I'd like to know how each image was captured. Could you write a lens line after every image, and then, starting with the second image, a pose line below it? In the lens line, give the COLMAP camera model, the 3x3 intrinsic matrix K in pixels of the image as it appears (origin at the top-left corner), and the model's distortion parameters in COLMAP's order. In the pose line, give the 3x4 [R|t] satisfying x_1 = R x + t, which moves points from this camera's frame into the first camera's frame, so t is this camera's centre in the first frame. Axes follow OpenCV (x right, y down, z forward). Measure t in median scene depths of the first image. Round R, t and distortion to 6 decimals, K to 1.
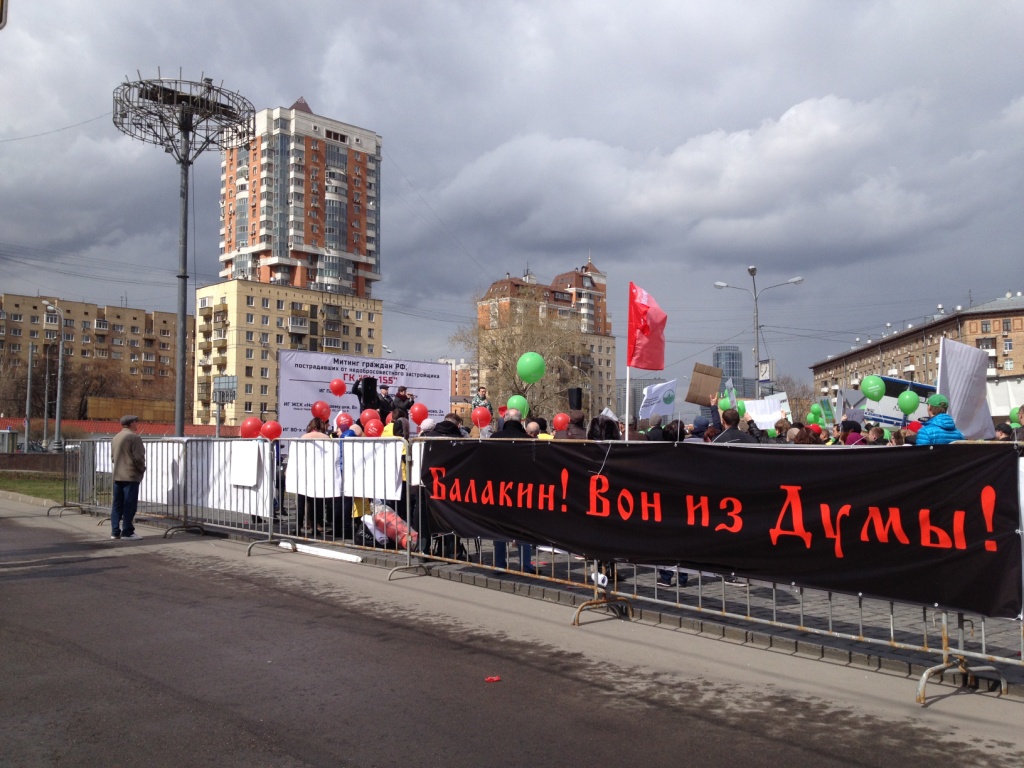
lens RADIAL K [[953.0, 0, 512.0], [0, 953.0, 384.0], [0, 0, 1]] dist [0.228789, -0.513999]
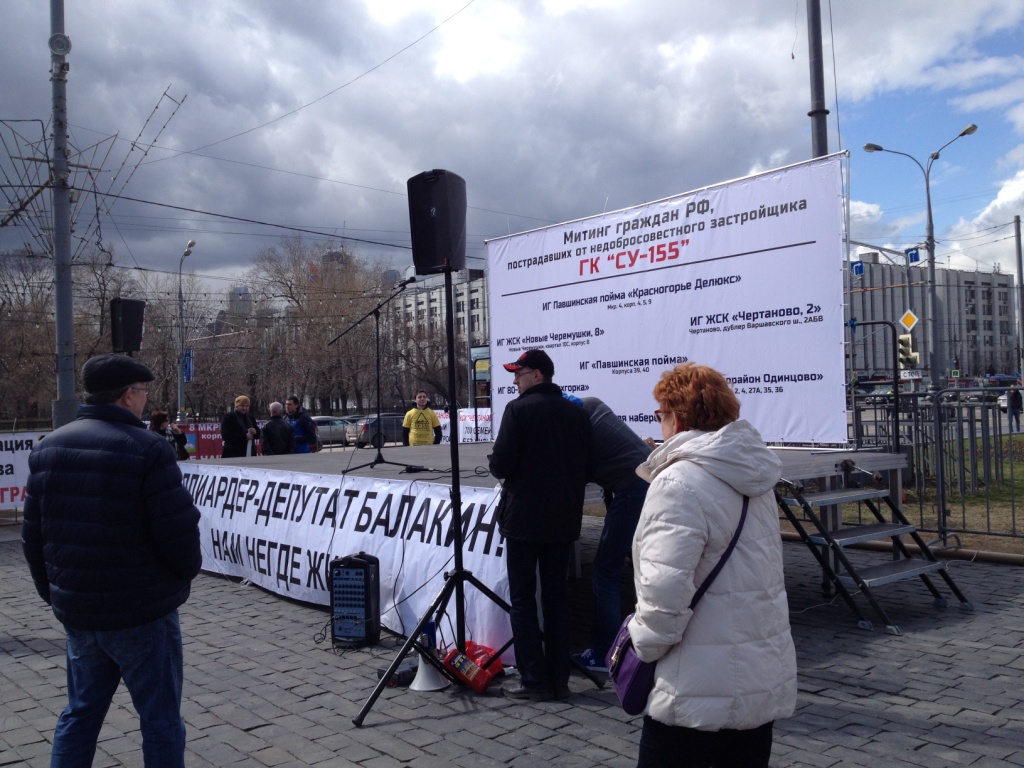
lens RADIAL K [[957.0, 0, 521.0], [0, 957.0, 357.5], [0, 0, 1]] dist [0.365241, -0.787143]
pose [[0.003302, -0.061985, -0.998072, 0.046945], [0.101218, 0.992972, -0.061334, 0.010143], [0.994859, -0.100820, 0.009553, 0.163499]]
